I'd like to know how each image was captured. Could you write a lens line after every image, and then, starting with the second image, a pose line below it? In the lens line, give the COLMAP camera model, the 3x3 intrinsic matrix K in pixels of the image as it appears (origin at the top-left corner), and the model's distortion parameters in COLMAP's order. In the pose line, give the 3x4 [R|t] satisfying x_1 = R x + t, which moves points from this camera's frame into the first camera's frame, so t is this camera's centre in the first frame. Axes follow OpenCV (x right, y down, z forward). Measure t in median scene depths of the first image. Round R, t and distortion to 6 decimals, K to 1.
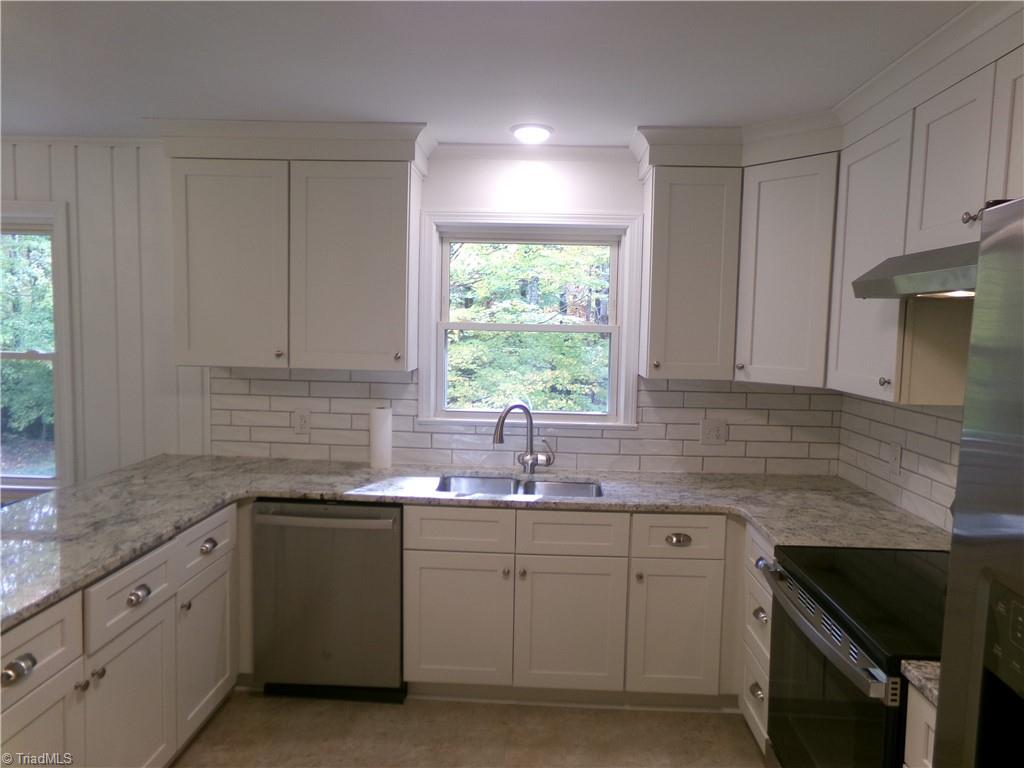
lens RADIAL K [[693.2, 0, 512.0], [0, 693.2, 384.0], [0, 0, 1]] dist [-0.021821, 0.025731]
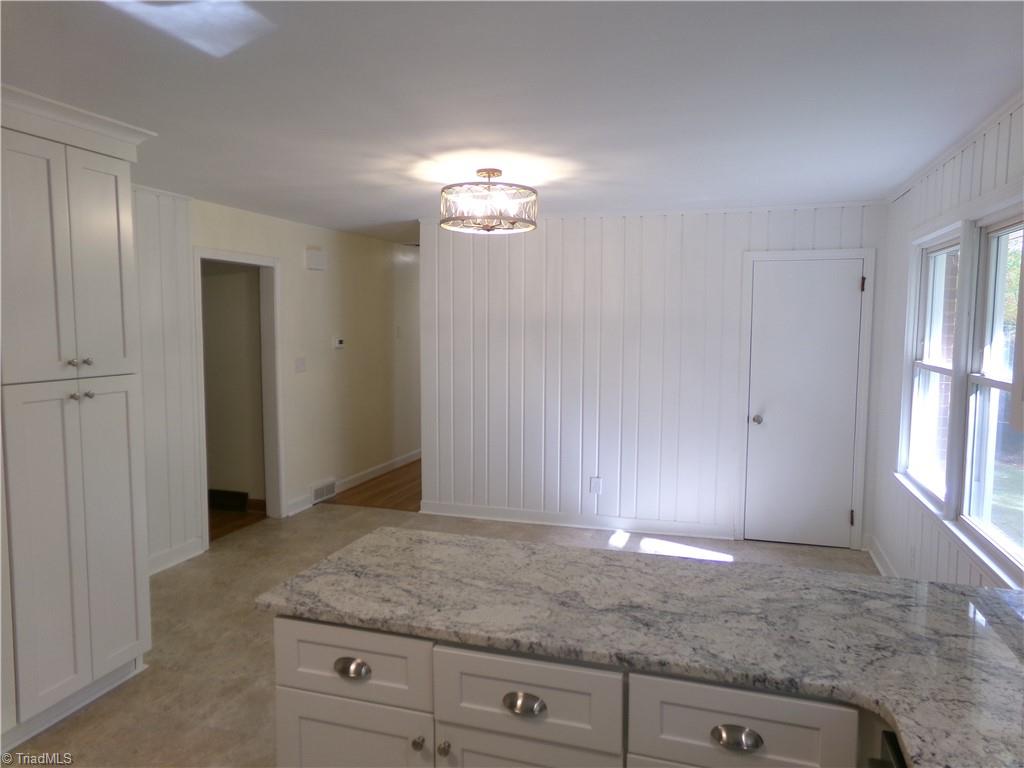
lens RADIAL K [[693.2, 0, 512.0], [0, 693.2, 384.0], [0, 0, 1]] dist [-0.021821, 0.025731]
pose [[-0.265541, 0.057093, -0.962407, 0.114518], [-0.092741, 0.992103, 0.084443, -0.071237], [0.959628, 0.111678, -0.258150, 0.806049]]
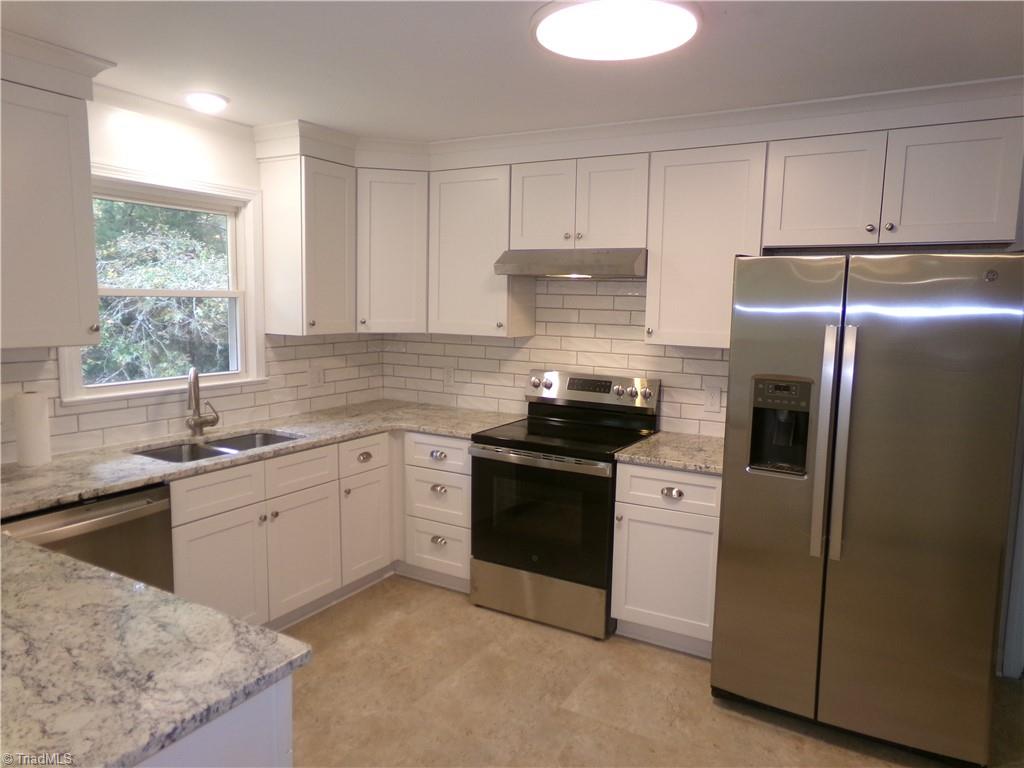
lens RADIAL K [[693.2, 0, 512.0], [0, 693.2, 384.0], [0, 0, 1]] dist [-0.021821, 0.025731]
pose [[0.472779, -0.121201, 0.872806, -0.703191], [0.065580, 0.992588, 0.102311, -0.023872], [-0.878738, 0.008868, 0.477223, 0.127494]]
